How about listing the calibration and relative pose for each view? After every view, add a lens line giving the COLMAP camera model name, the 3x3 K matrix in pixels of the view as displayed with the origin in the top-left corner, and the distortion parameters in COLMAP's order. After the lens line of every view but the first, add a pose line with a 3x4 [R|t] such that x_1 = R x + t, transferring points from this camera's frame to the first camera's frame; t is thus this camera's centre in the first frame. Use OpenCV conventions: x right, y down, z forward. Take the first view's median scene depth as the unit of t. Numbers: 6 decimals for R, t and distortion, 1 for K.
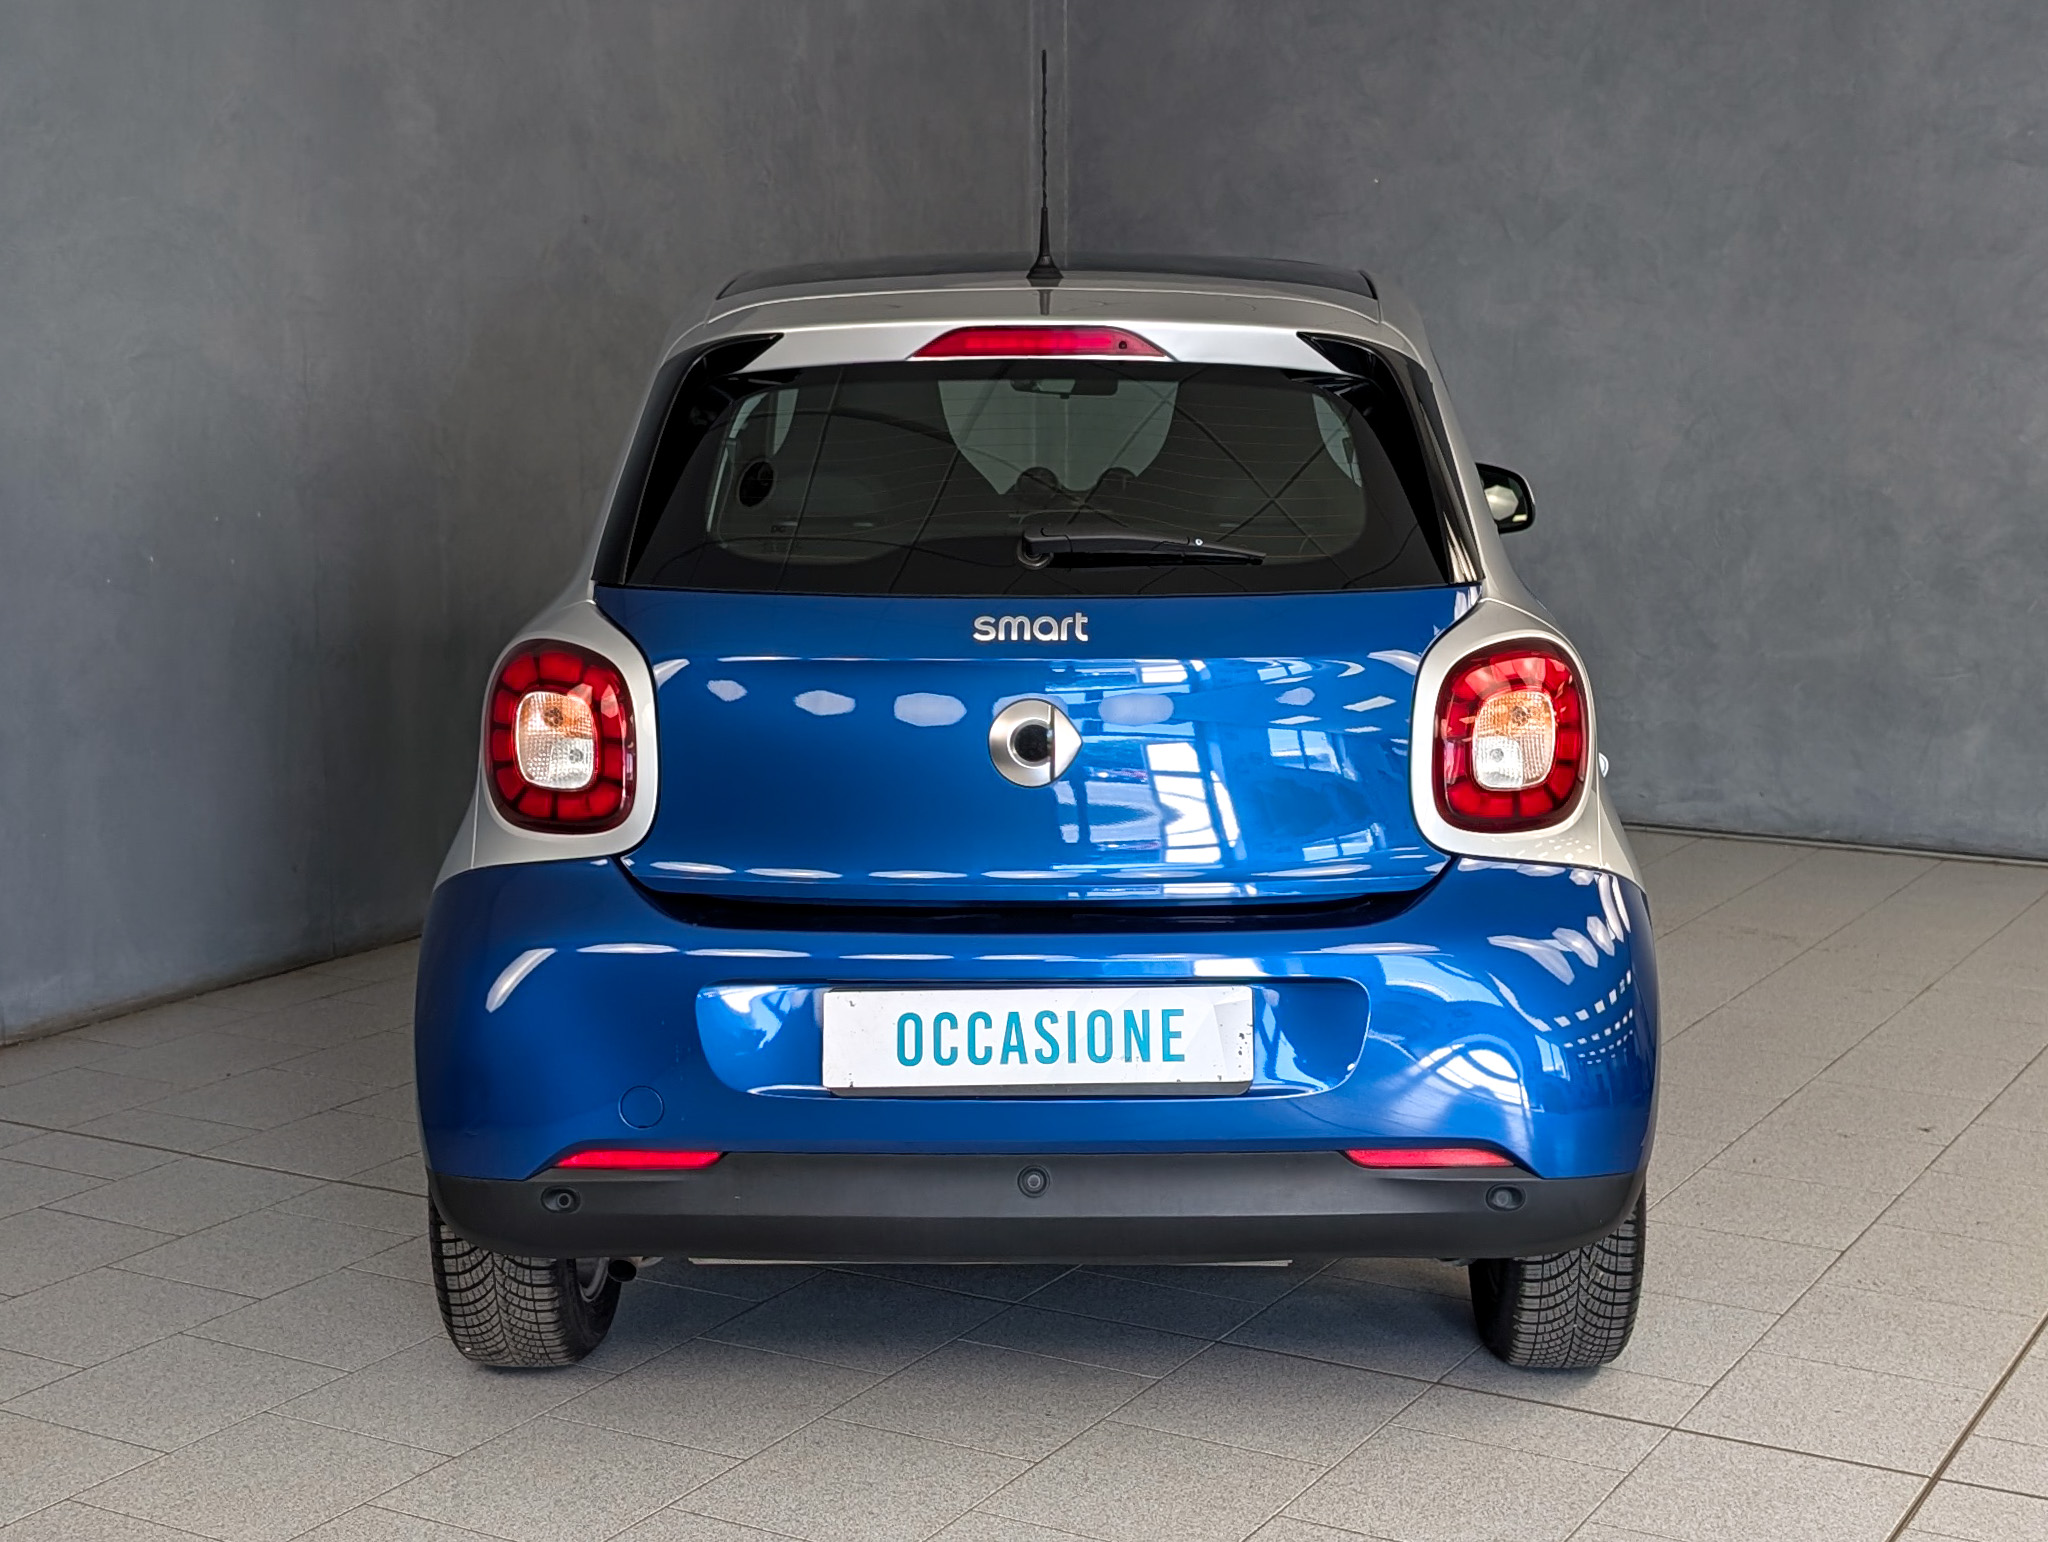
lens RADIAL K [[1417.2, 0, 1143.0], [0, 1417.2, 705.9], [0, 0, 1]] dist [0.039848, -0.036843]
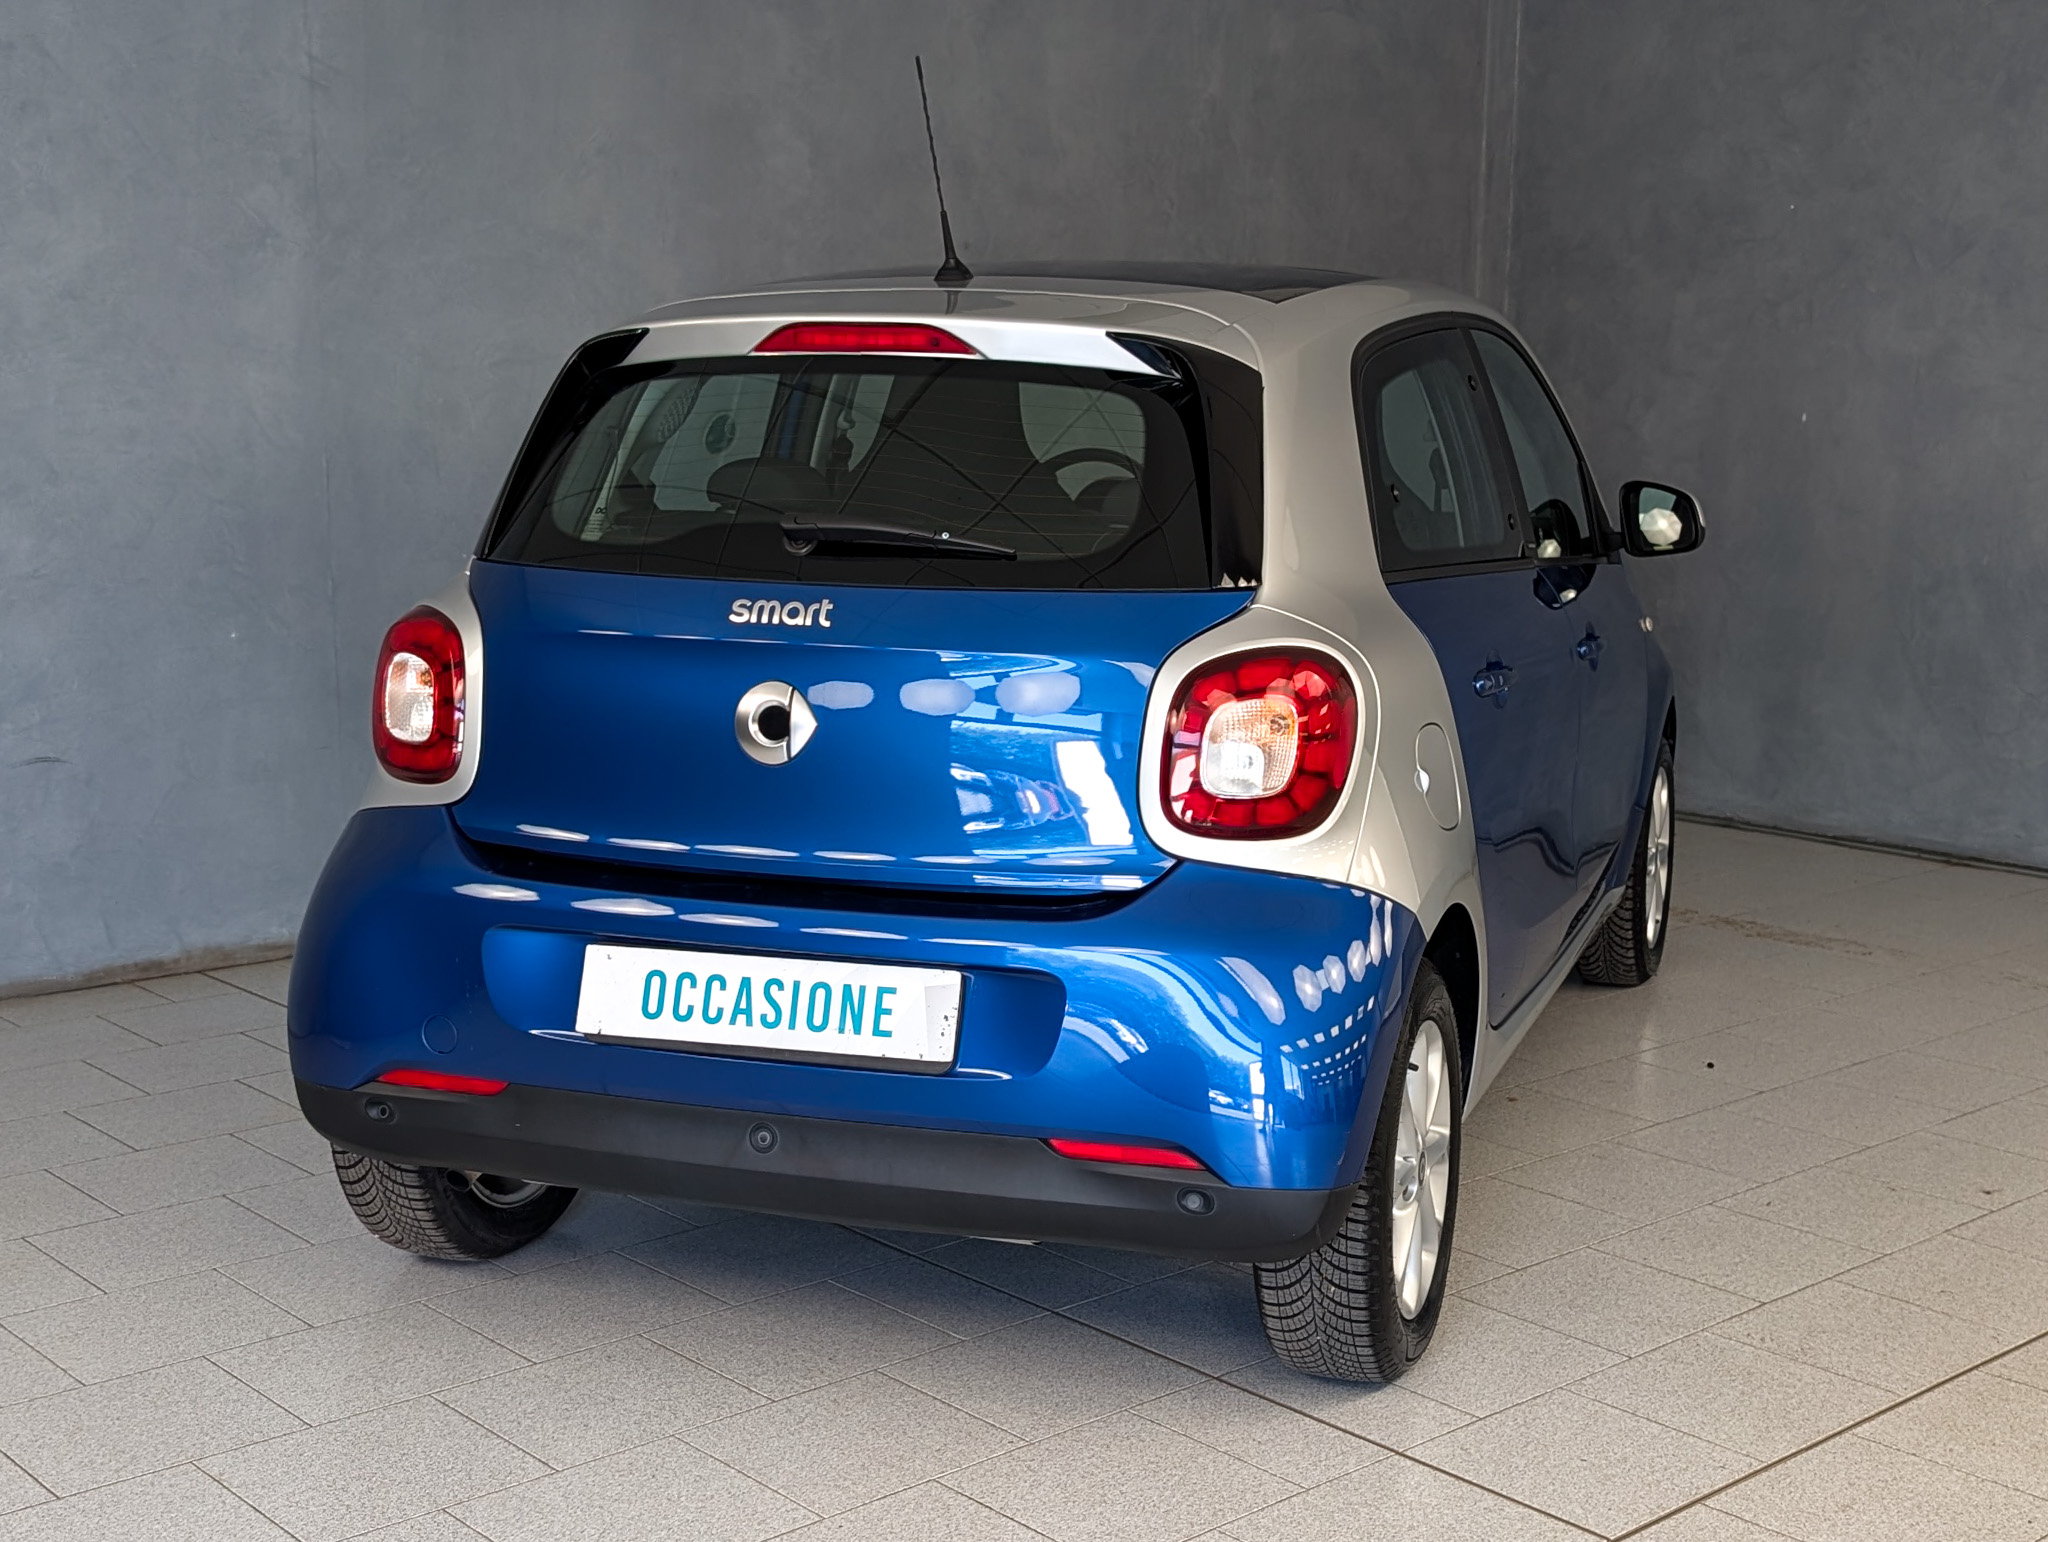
lens RADIAL K [[1346.5, 0, 1391.0], [0, 1346.5, 742.8], [0, 0, 1]] dist [0.030055, -0.020487]
pose [[0.984961, 0.055795, -0.163521, 0.490420], [-0.052440, 0.998317, 0.024764, -0.006706], [0.164628, -0.015817, 0.986229, 0.085103]]
